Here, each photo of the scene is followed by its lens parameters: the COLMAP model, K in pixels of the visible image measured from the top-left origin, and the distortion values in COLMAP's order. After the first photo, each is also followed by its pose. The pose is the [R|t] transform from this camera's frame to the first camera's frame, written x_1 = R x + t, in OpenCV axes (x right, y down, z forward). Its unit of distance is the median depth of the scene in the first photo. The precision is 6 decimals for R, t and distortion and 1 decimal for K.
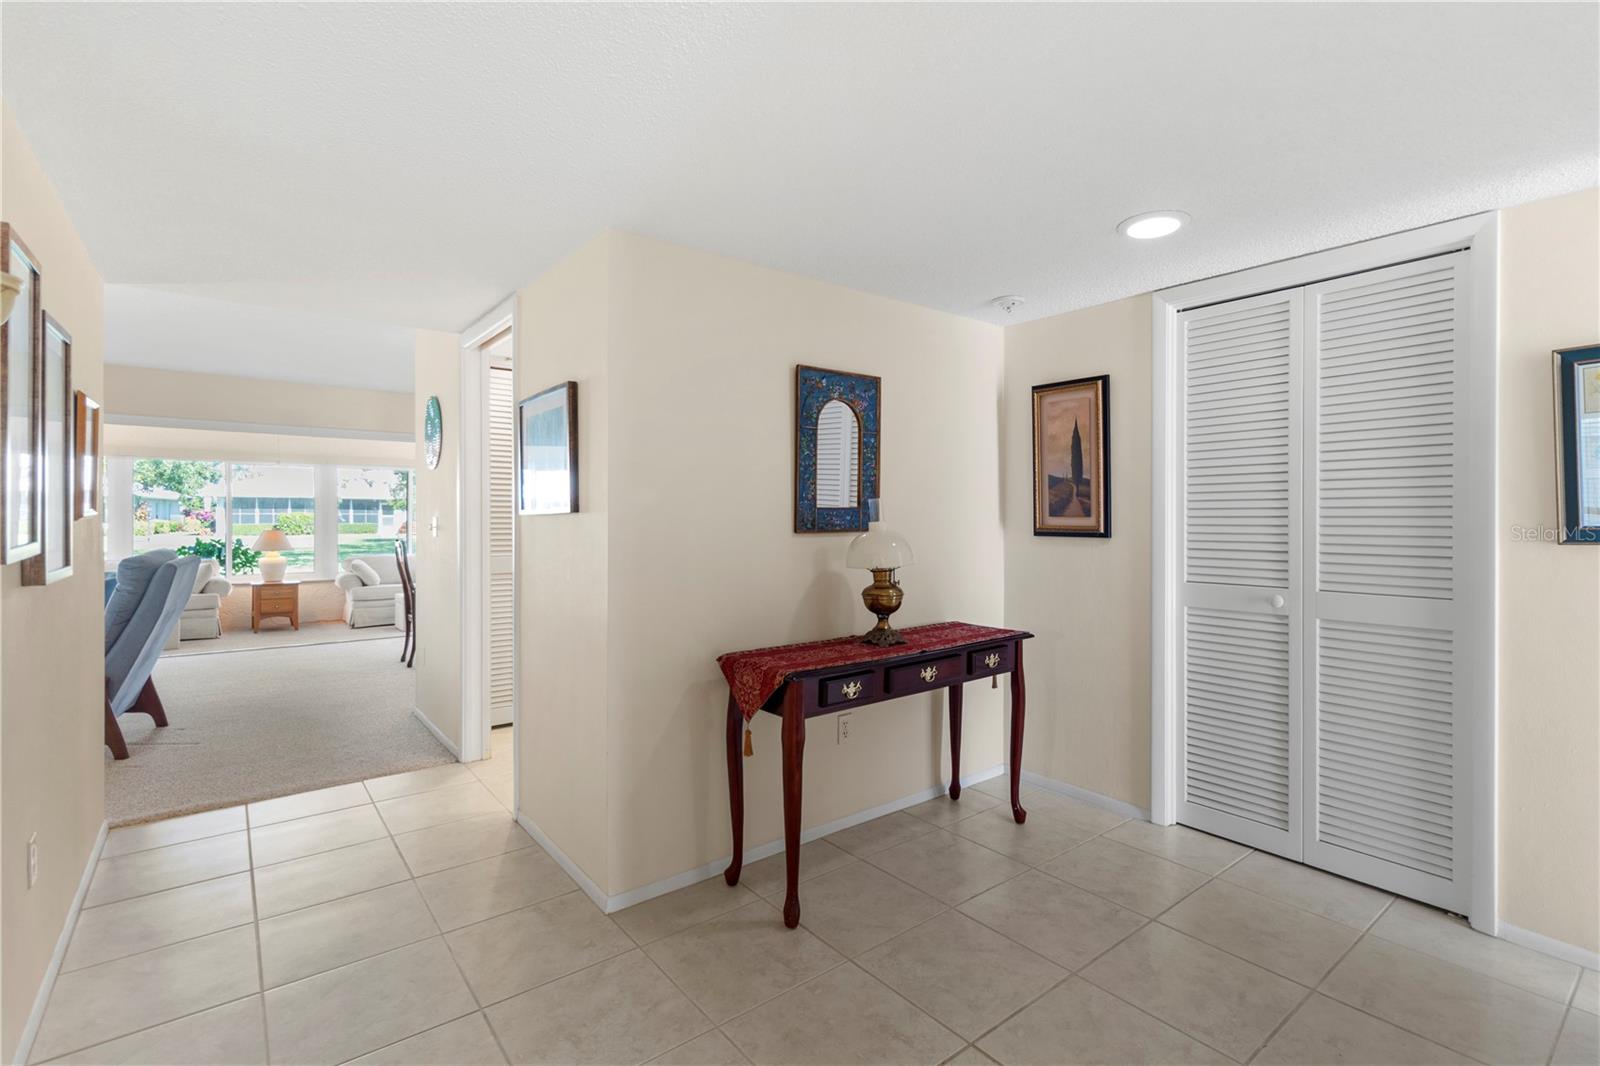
lens RADIAL K [[752.4, 0, 801.5], [0, 752.4, 529.5], [0, 0, 1]] dist [0.001878, 0.000276]
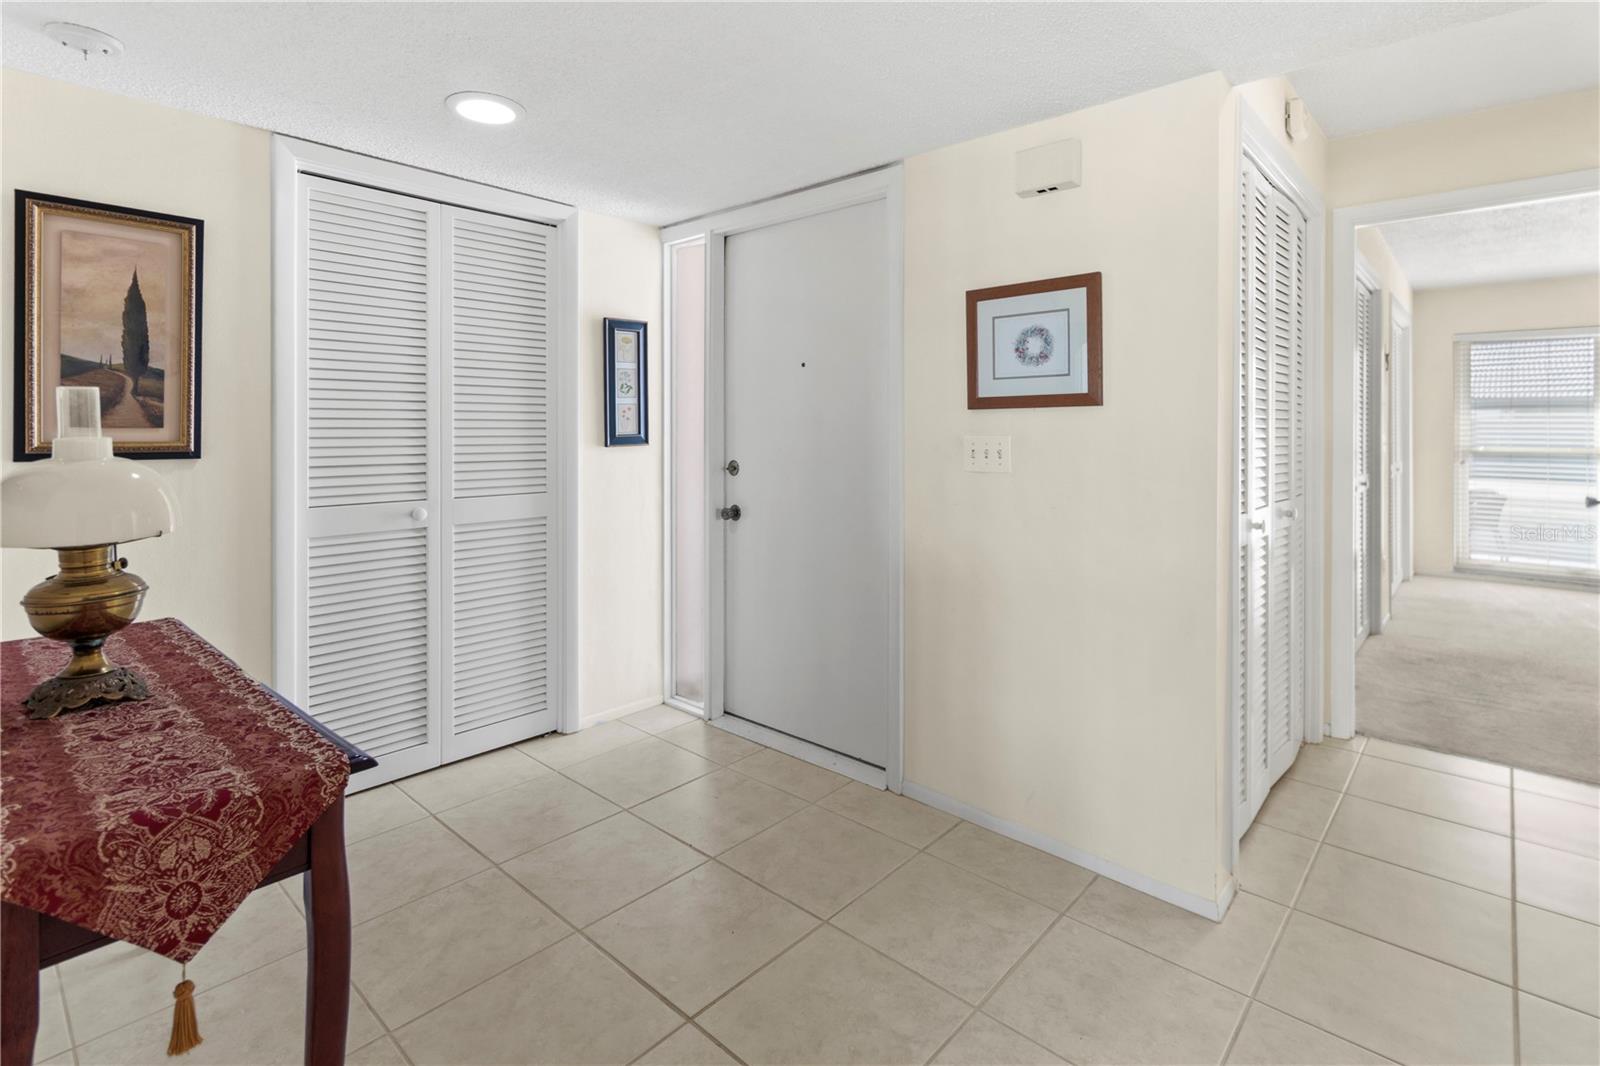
lens RADIAL K [[752.4, 0, 862.4], [0, 752.4, 436.5], [0, 0, 1]] dist [0.001878, 0.000276]
pose [[-0.205750, -0.009980, 0.978554, -0.417581], [0.012196, 0.999844, 0.012762, -0.010866], [-0.978528, 0.014560, -0.205597, 0.592462]]
